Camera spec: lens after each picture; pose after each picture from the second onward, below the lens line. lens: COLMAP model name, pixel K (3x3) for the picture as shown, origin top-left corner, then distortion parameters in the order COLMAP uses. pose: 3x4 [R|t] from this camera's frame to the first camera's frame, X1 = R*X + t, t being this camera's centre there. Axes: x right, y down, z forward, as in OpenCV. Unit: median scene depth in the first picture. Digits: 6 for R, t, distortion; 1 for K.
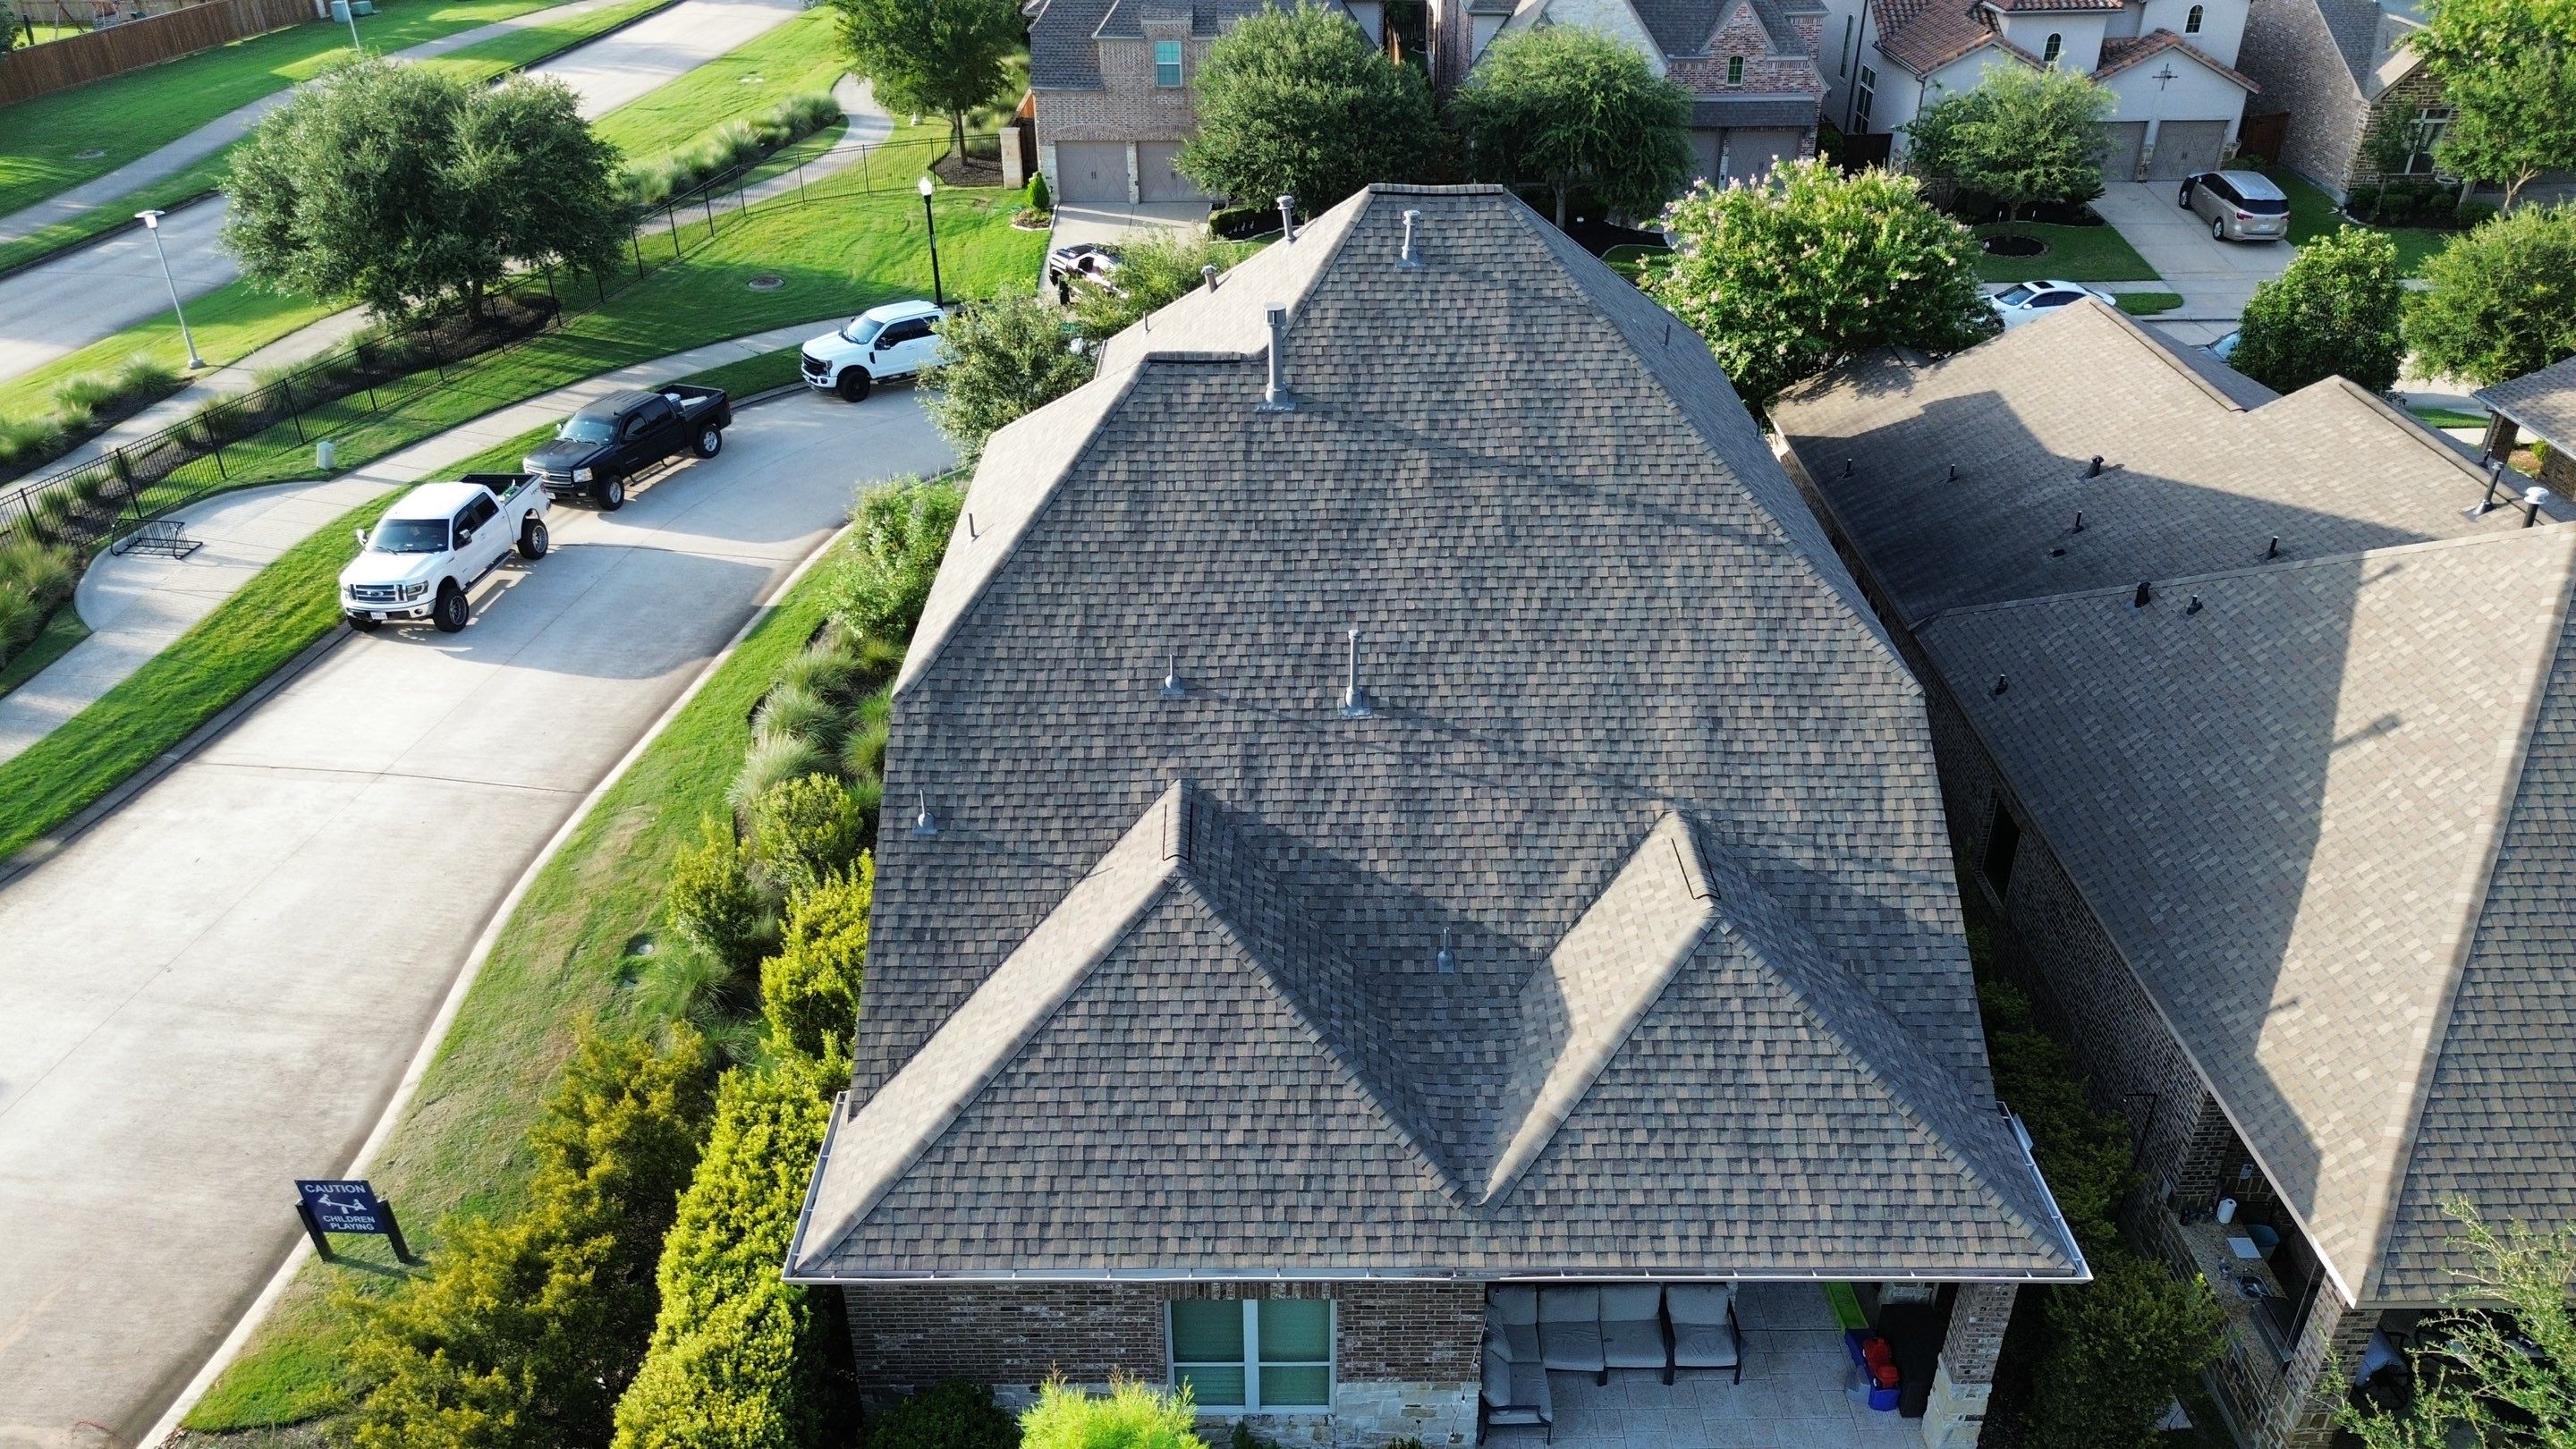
lens RADIAL K [[1833.7, 0, 1293.4], [0, 1833.7, 723.9], [0, 0, 1]] dist [0.078926, -0.087109]
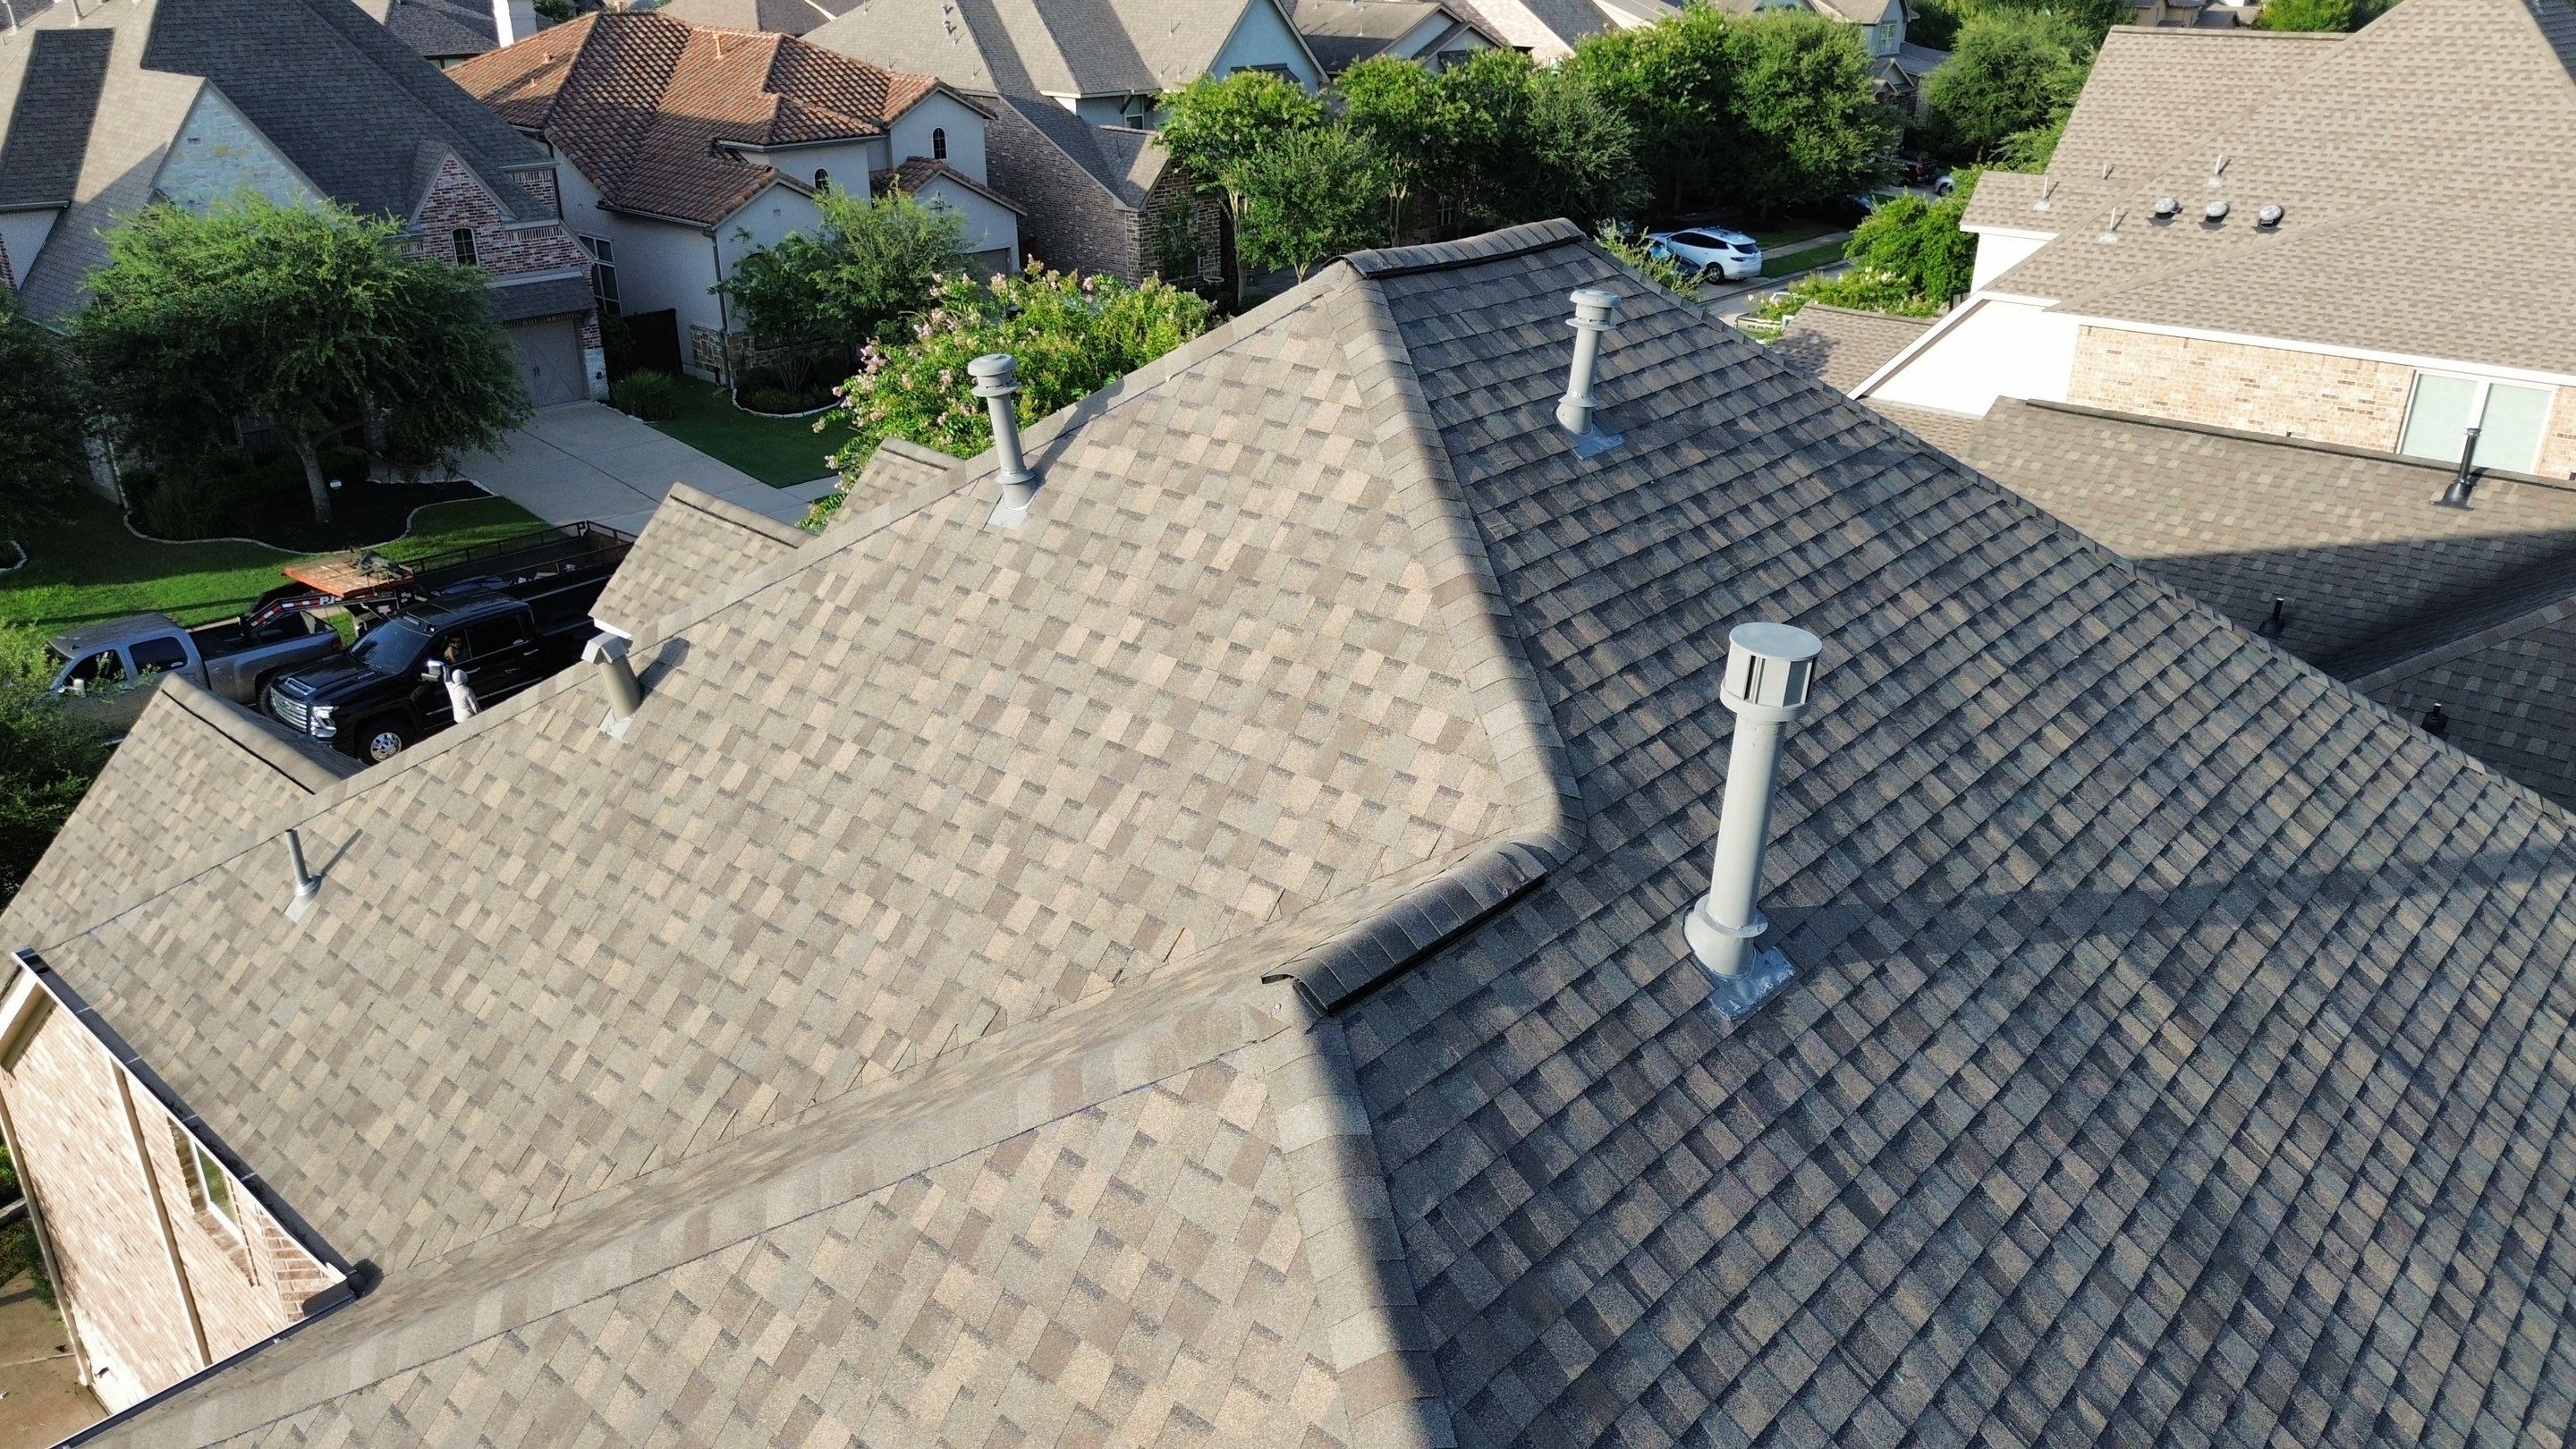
lens RADIAL K [[1833.7, 0, 1293.4], [0, 1833.7, 723.9], [0, 0, 1]] dist [0.078926, -0.087109]
pose [[0.668668, -0.290729, 0.684368, -0.240814], [0.366757, 0.929598, 0.036562, -0.252422], [-0.646817, 0.226549, 0.728219, 0.861817]]
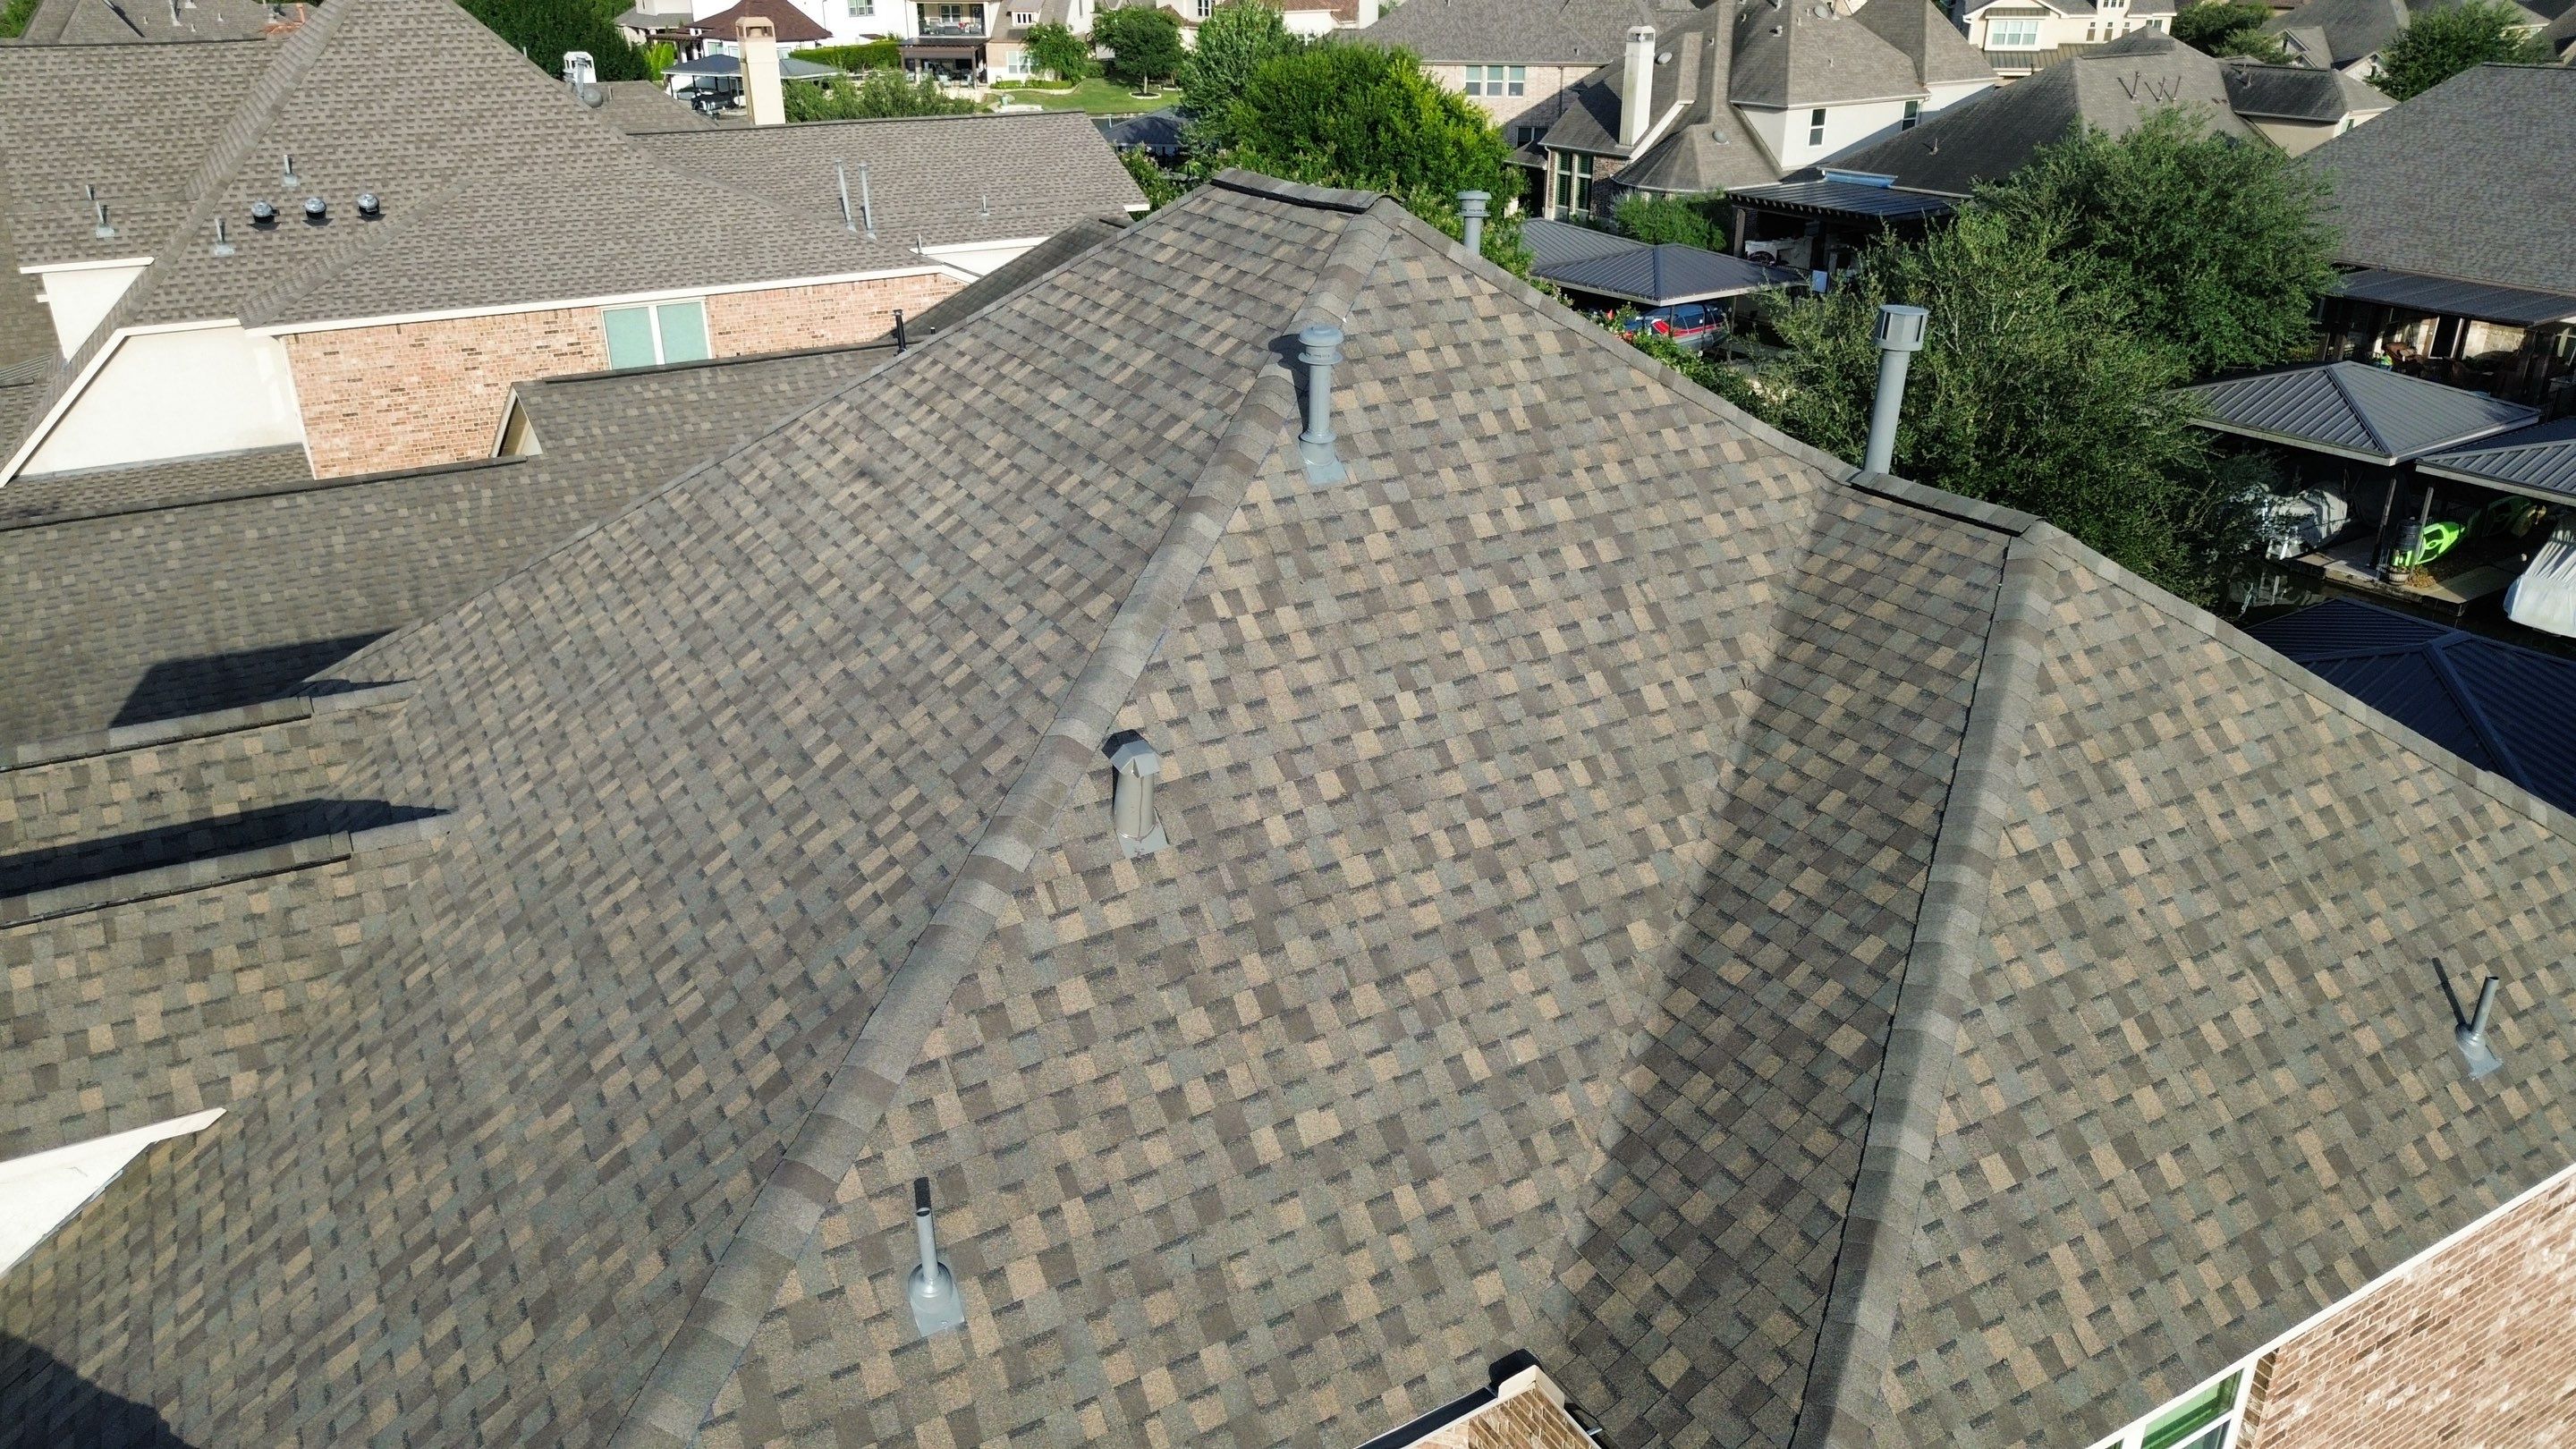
lens RADIAL K [[1833.7, 0, 1293.4], [0, 1833.7, 723.9], [0, 0, 1]] dist [0.078926, -0.087109]
pose [[-0.507500, -0.337436, 0.792830, -0.357410], [0.436918, 0.692285, 0.574320, -0.507216], [-0.742661, 0.637870, -0.203903, 1.299521]]
